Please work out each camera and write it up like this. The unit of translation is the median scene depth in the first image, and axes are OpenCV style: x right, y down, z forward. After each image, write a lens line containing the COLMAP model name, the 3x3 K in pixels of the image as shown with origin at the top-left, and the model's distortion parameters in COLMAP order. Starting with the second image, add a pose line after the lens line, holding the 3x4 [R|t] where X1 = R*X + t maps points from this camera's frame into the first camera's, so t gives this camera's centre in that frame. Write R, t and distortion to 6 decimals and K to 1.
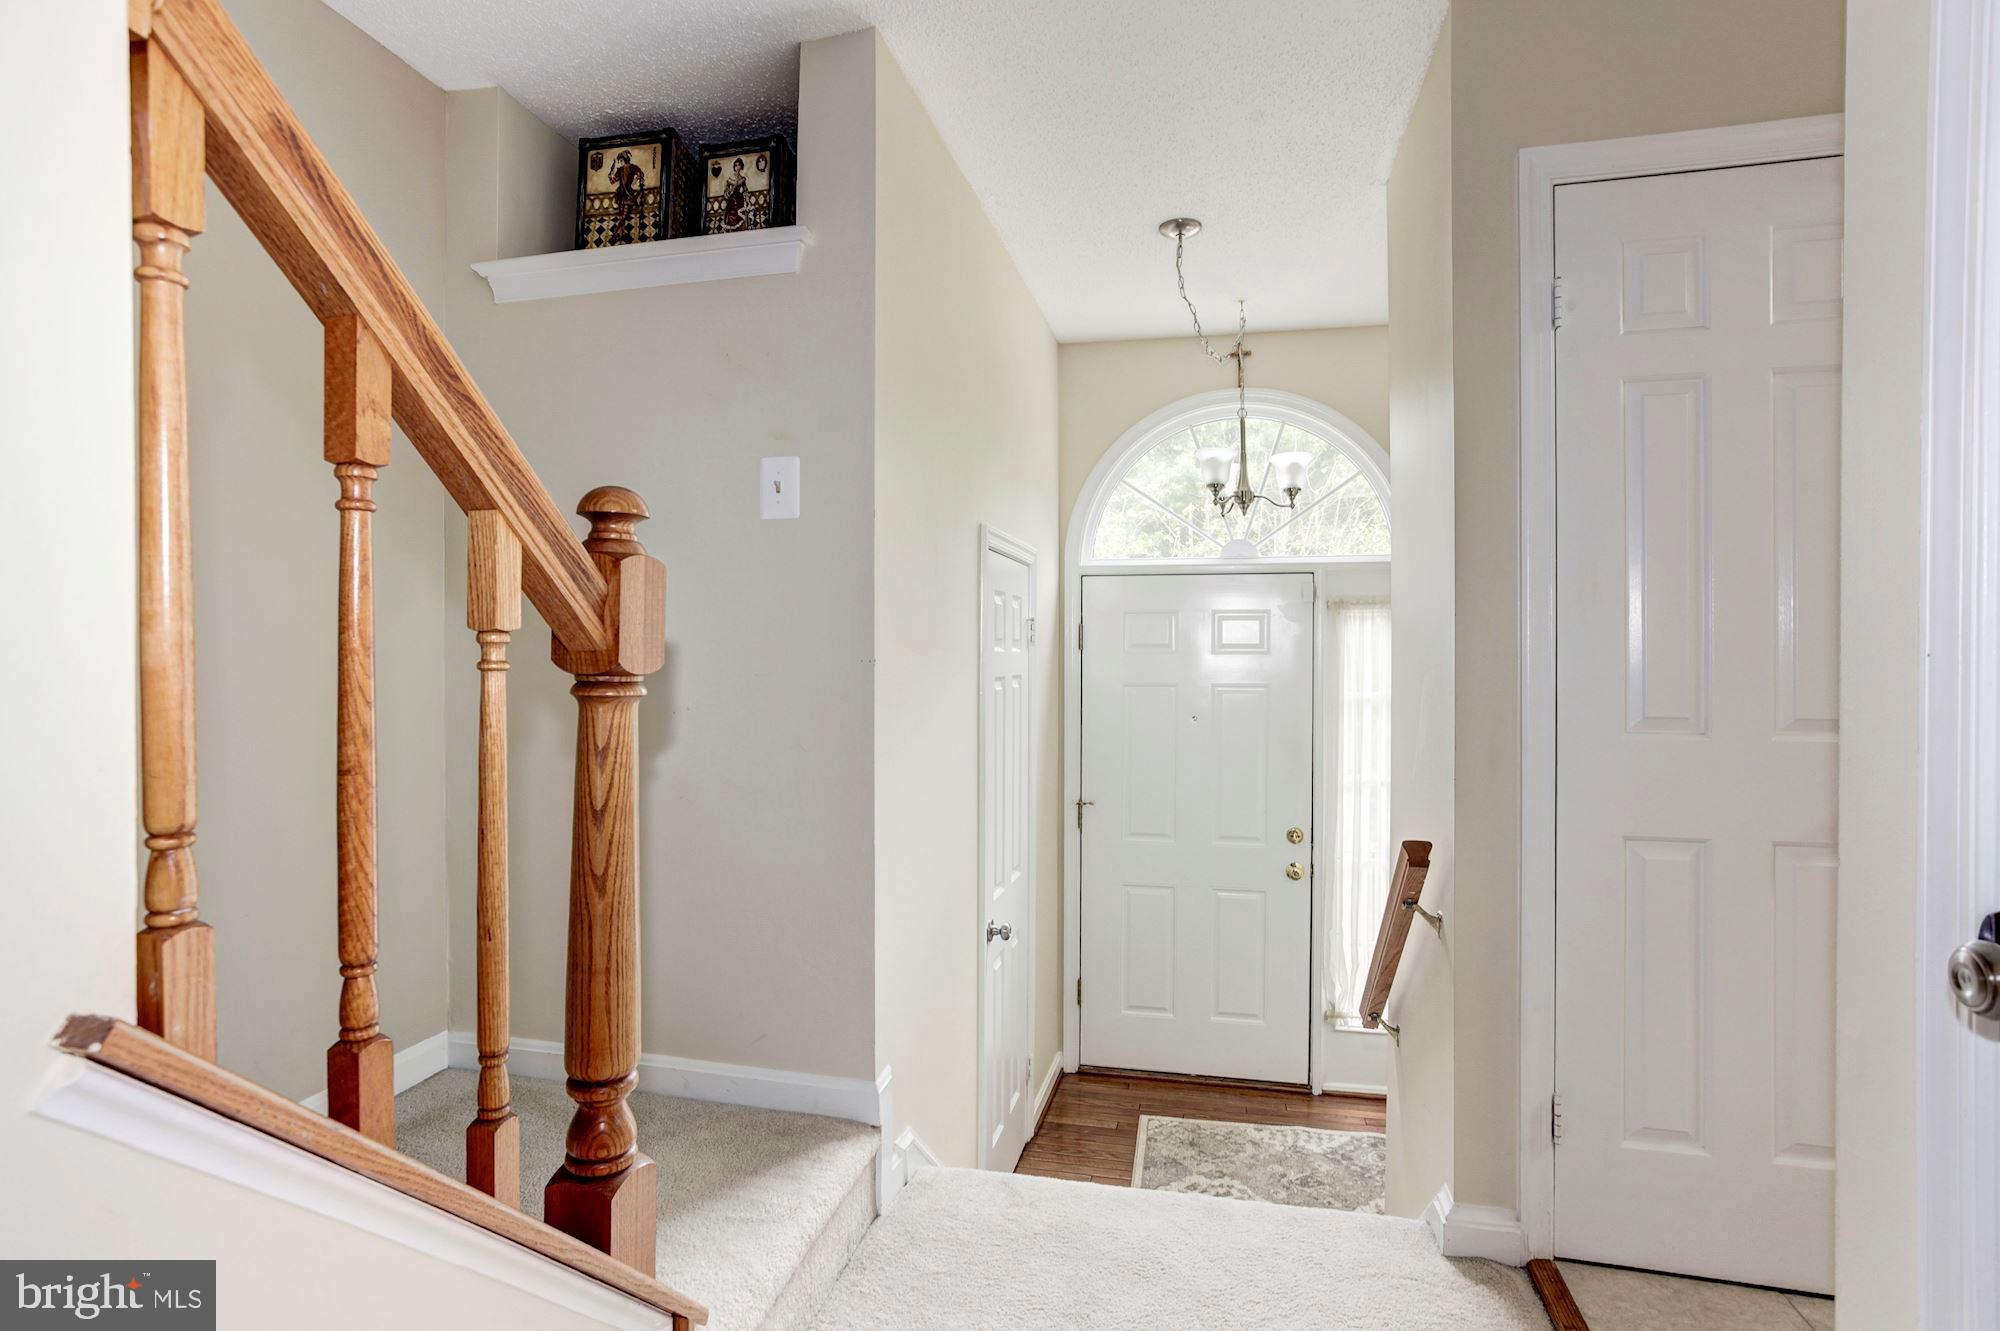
lens RADIAL K [[980.5, 0, 1000.0], [0, 980.5, 665.5], [0, 0, 1]] dist [-0.053979, 0.035243]
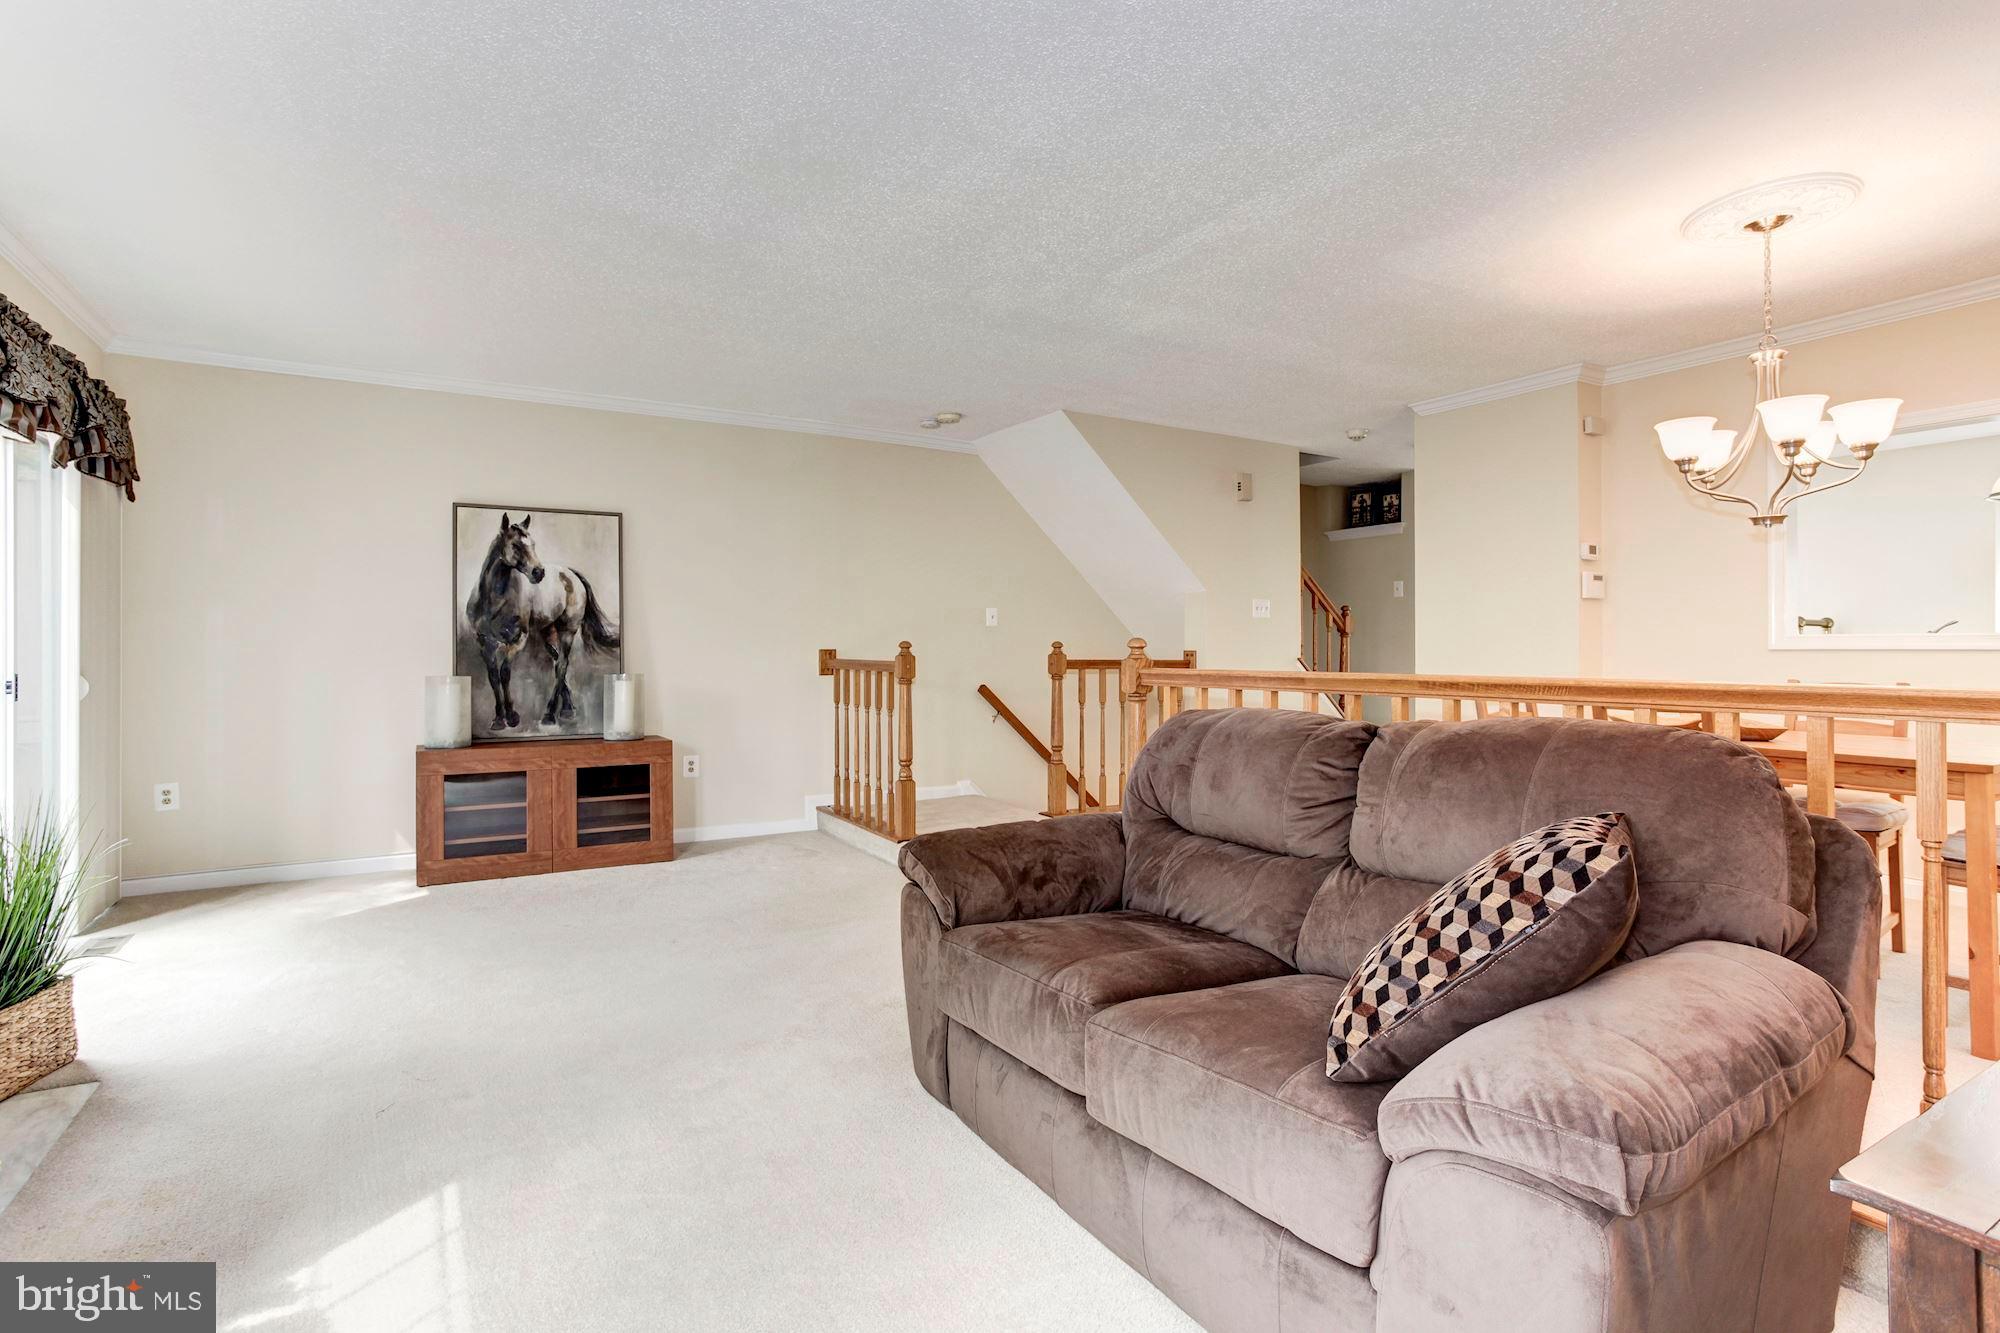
lens RADIAL K [[980.5, 0, 1000.0], [0, 980.5, 666.5], [0, 0, 1]] dist [-0.053979, 0.035243]
pose [[0.696405, 0.013472, -0.717522, 1.479475], [-0.008847, 0.999909, 0.010187, 0.102559], [0.717594, -0.000747, 0.696461, -2.882954]]
